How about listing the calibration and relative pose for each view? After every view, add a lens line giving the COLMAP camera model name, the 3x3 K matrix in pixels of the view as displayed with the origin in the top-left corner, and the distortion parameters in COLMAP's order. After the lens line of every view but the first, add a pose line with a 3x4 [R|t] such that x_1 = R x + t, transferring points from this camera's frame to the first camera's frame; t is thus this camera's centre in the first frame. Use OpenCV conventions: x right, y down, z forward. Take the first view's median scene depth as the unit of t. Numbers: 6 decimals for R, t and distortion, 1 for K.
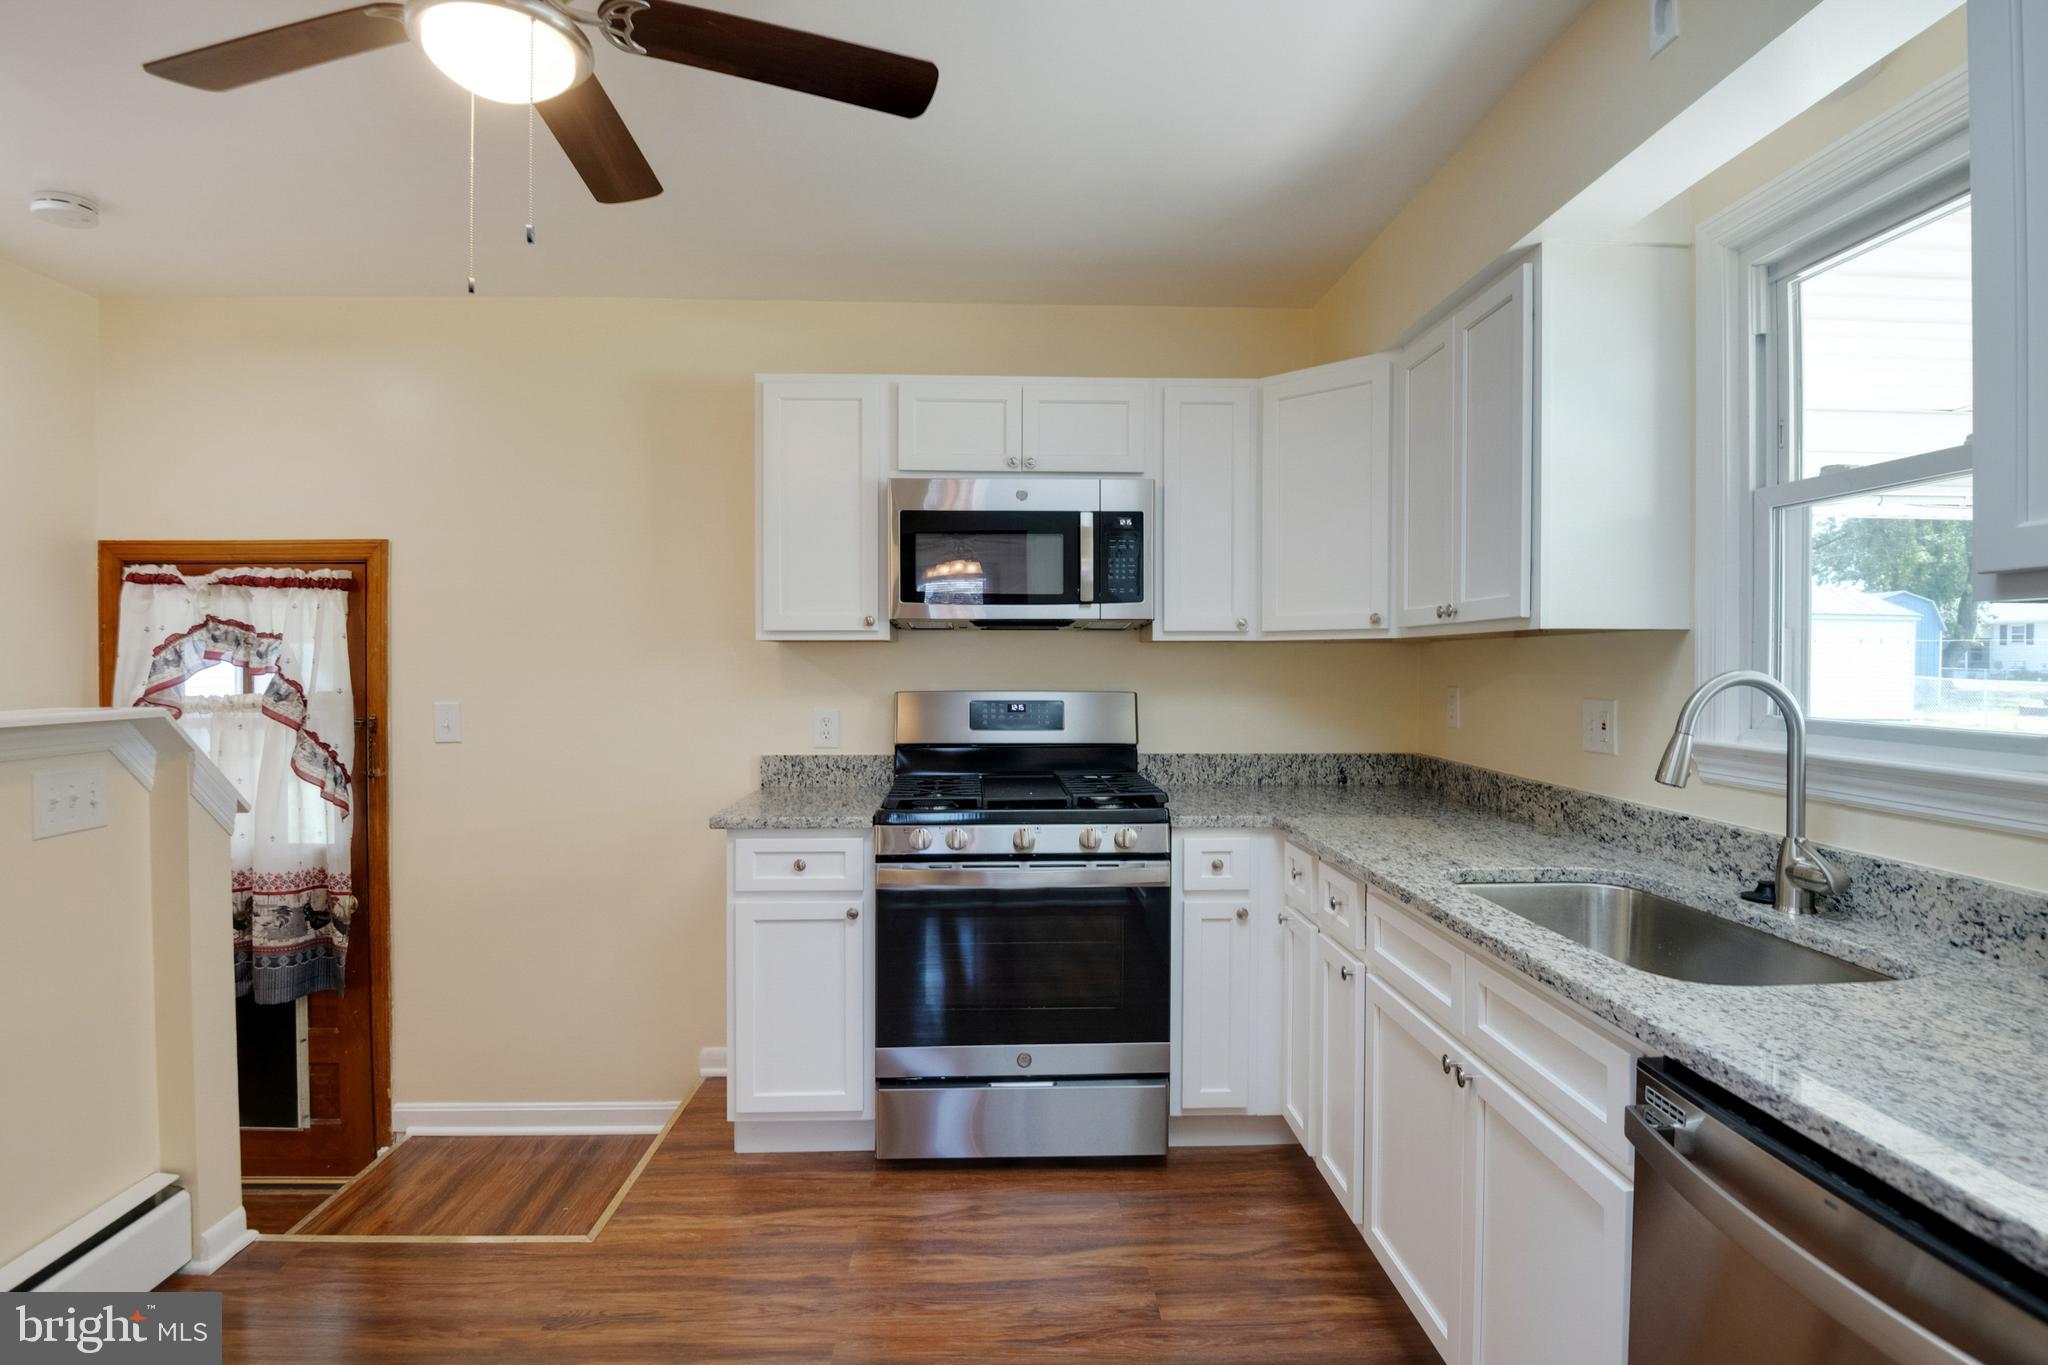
lens RADIAL K [[1082.0, 0, 1030.8], [0, 1082.0, 668.9], [0, 0, 1]] dist [0.039277, -0.051118]
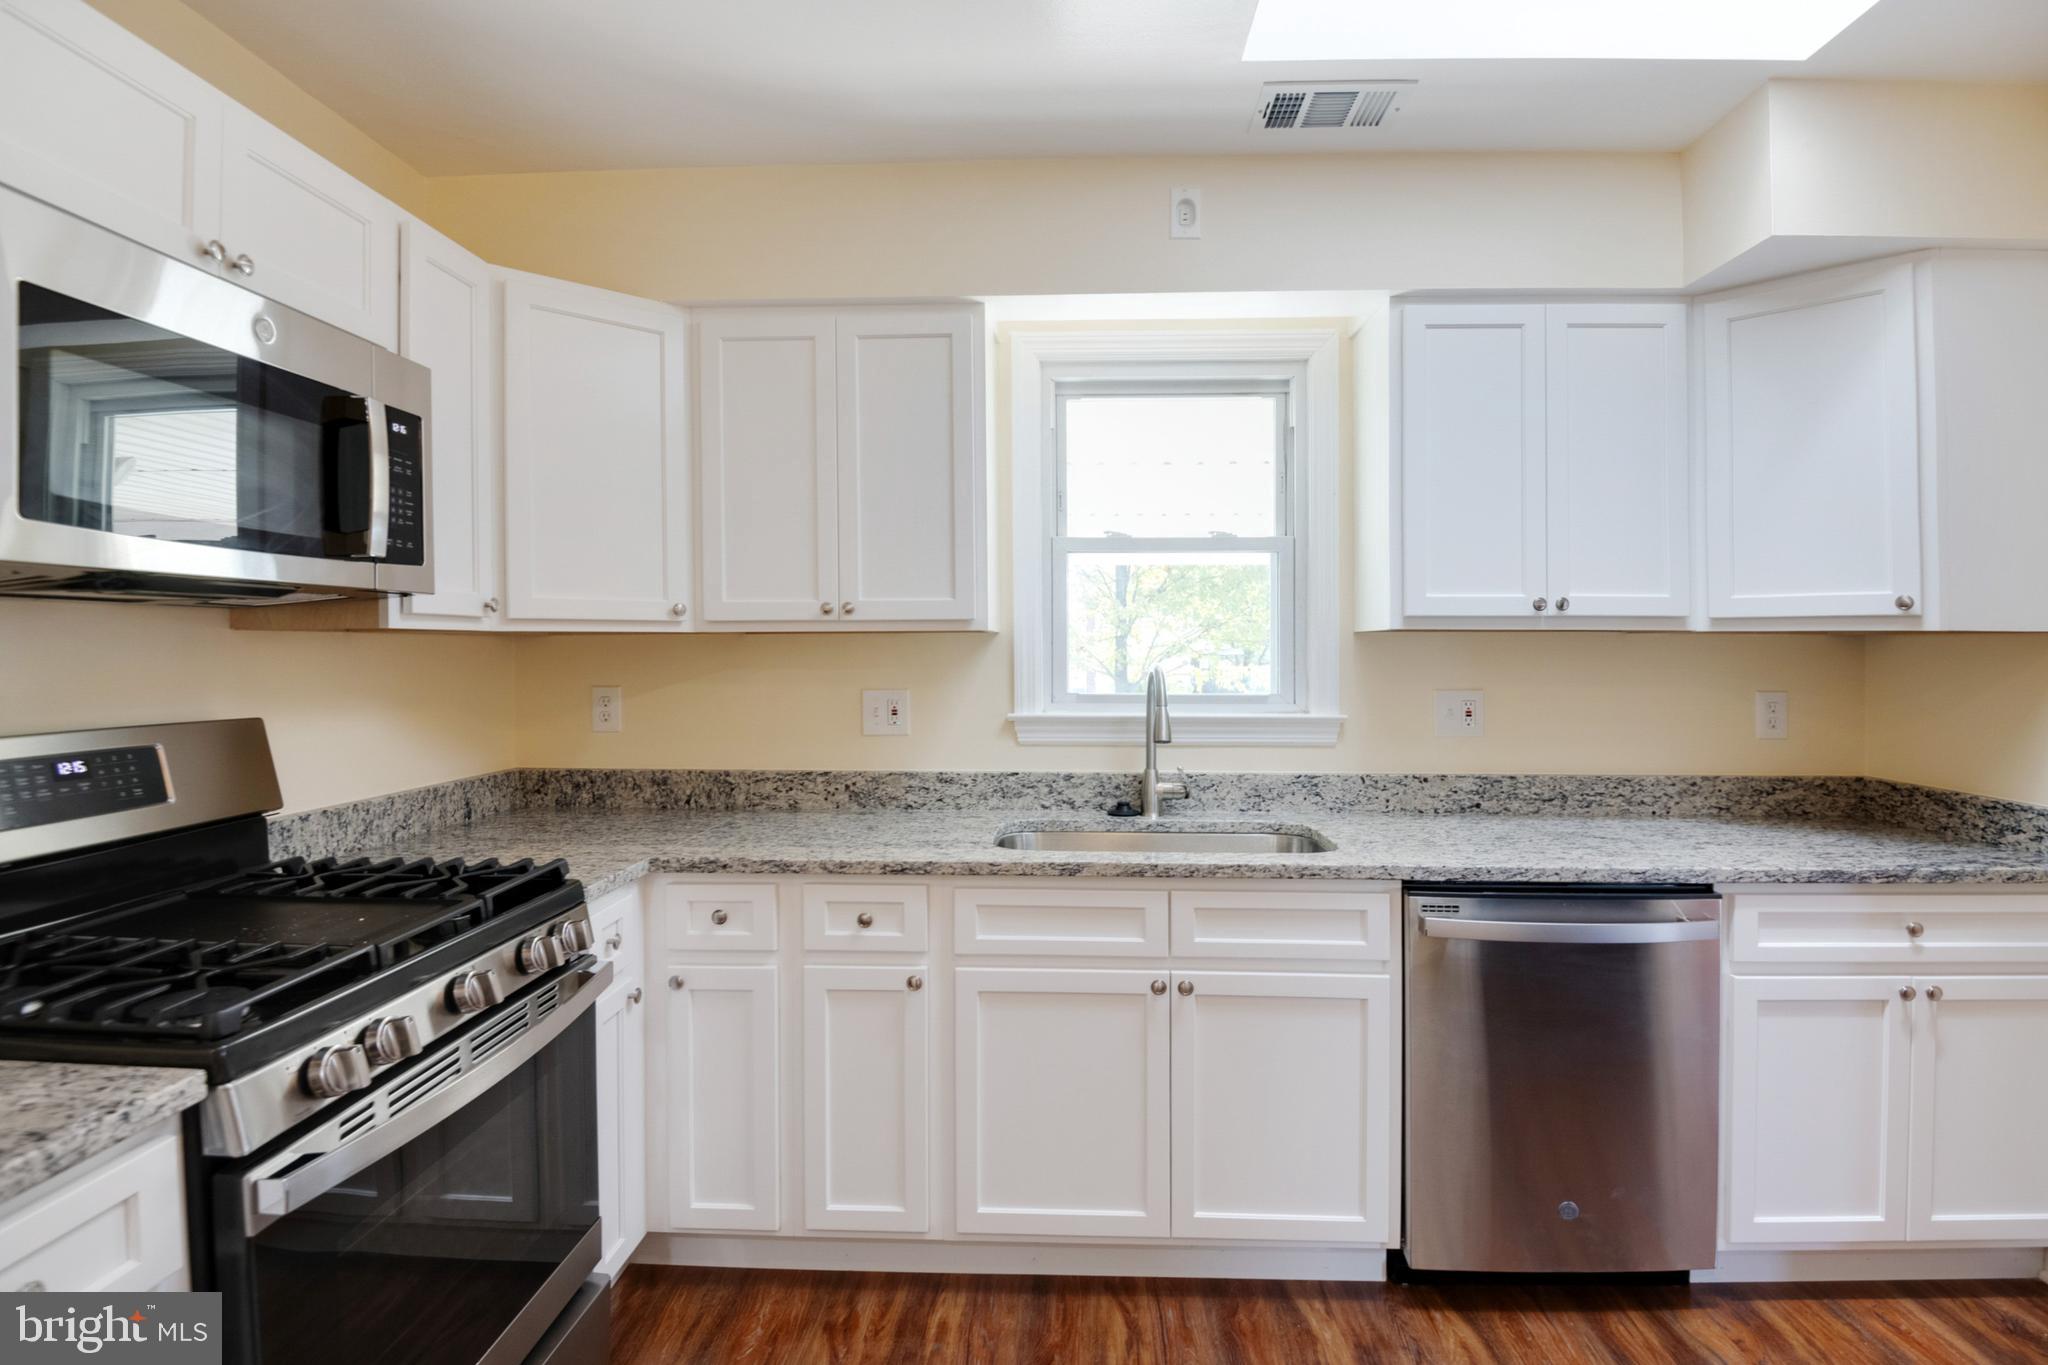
lens RADIAL K [[1009.4, 0, 1031.4], [0, 1009.4, 664.4], [0, 0, 1]] dist [0.014300, -0.022407]
pose [[0.071879, -0.015650, 0.997291, -0.583521], [0.009887, 0.999839, 0.014977, -0.015071], [-0.997364, 0.008784, 0.072022, 0.815096]]
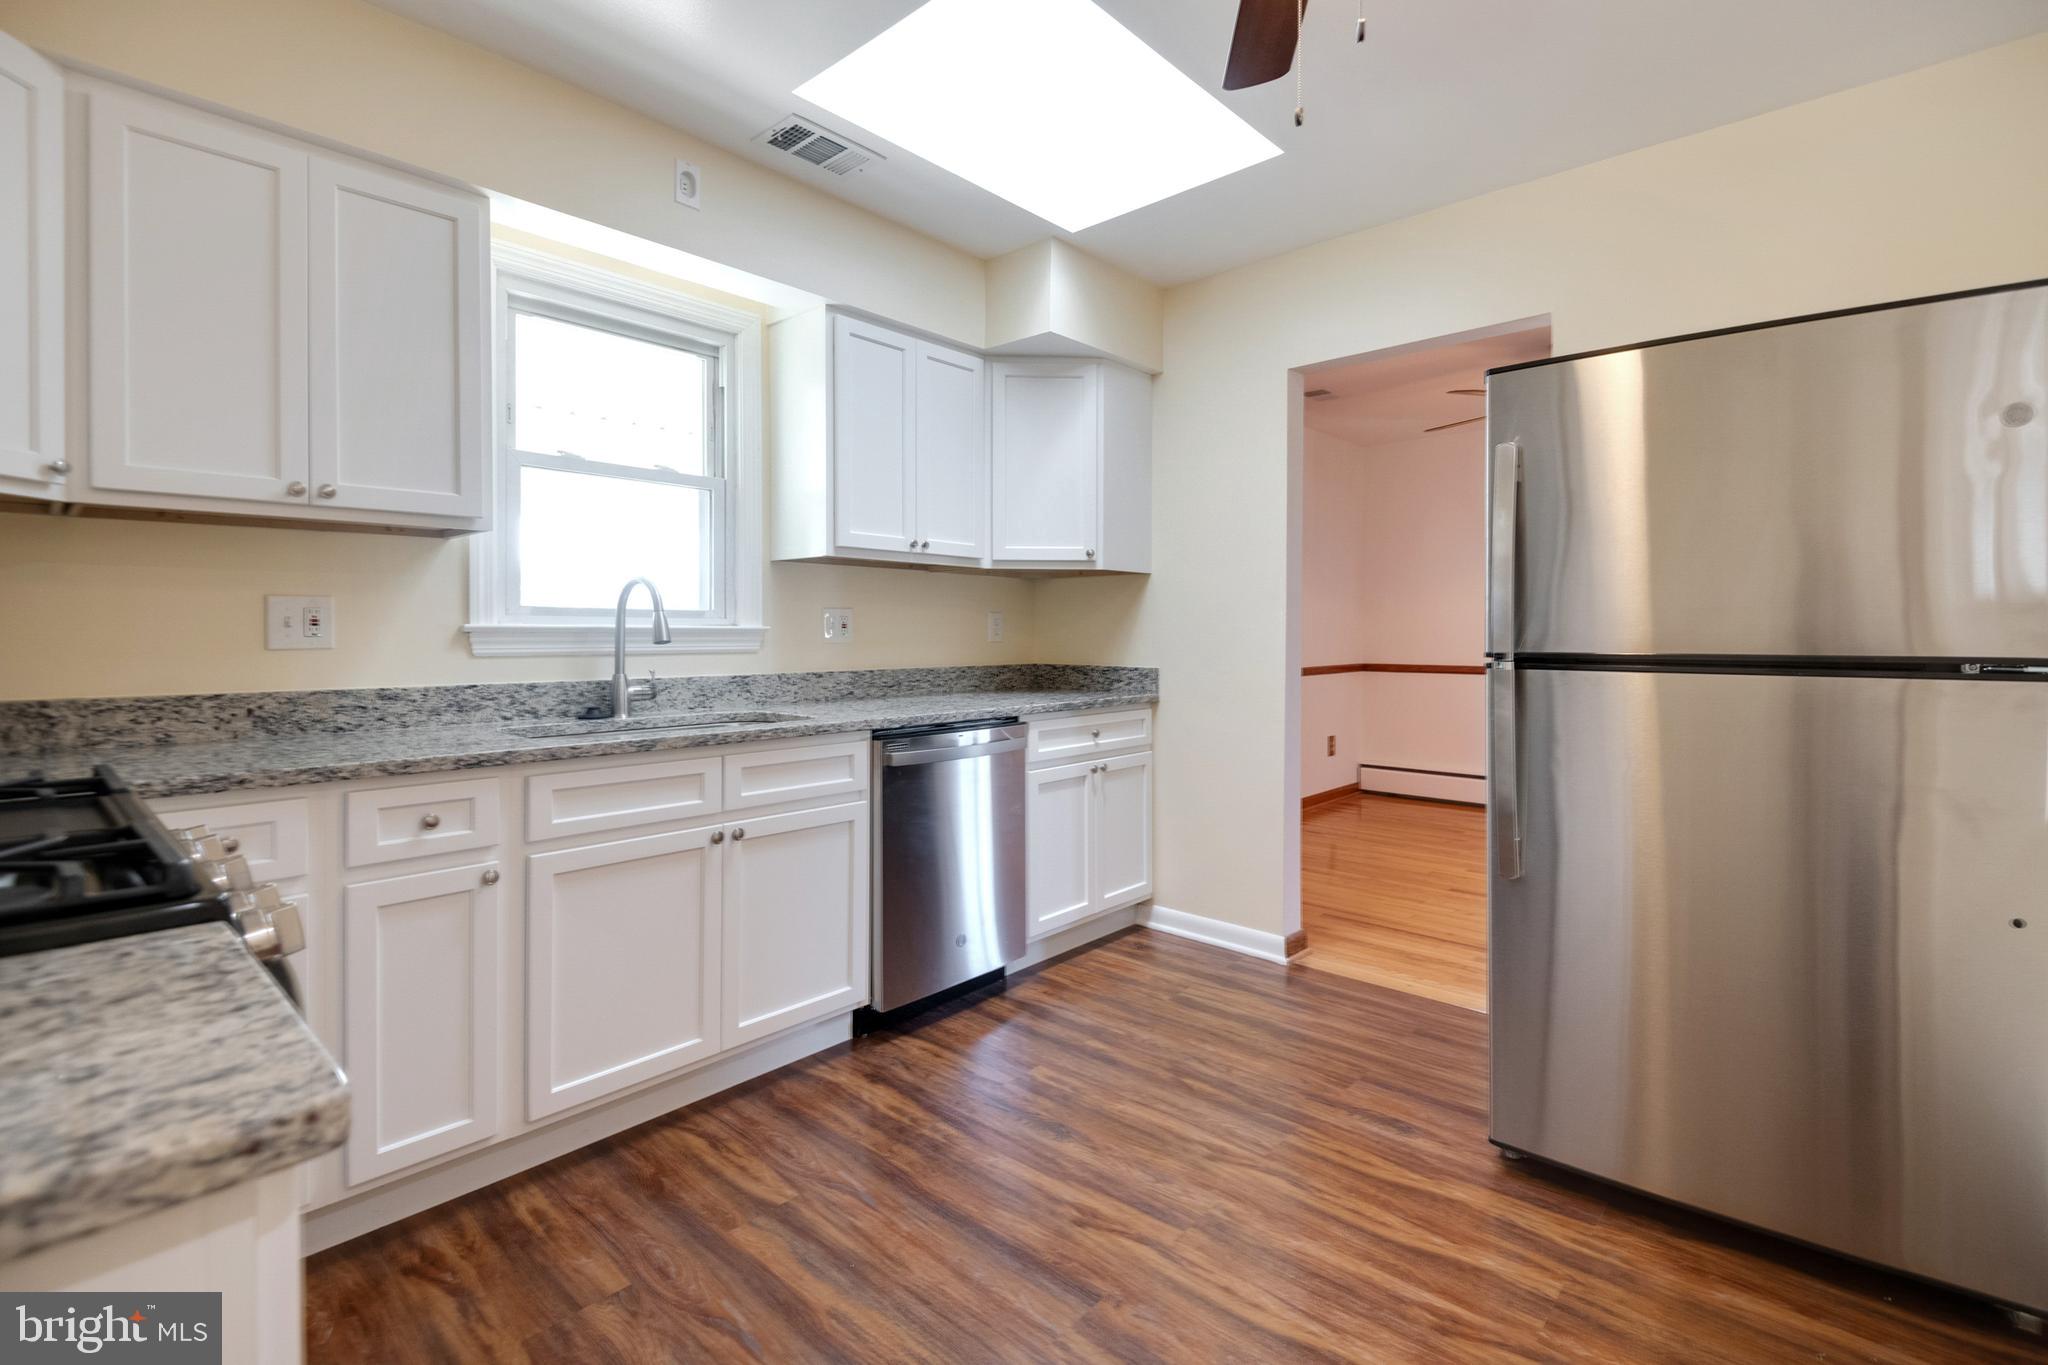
lens RADIAL K [[952.2, 0, 1013.6], [0, 952.2, 627.5], [0, 0, 1]] dist [0.096840, -0.070139]
pose [[-0.713188, 0.003043, 0.700966, -0.617066], [0.006721, 0.999974, 0.002497, 0.062584], [-0.700940, 0.006492, -0.713190, 1.261785]]
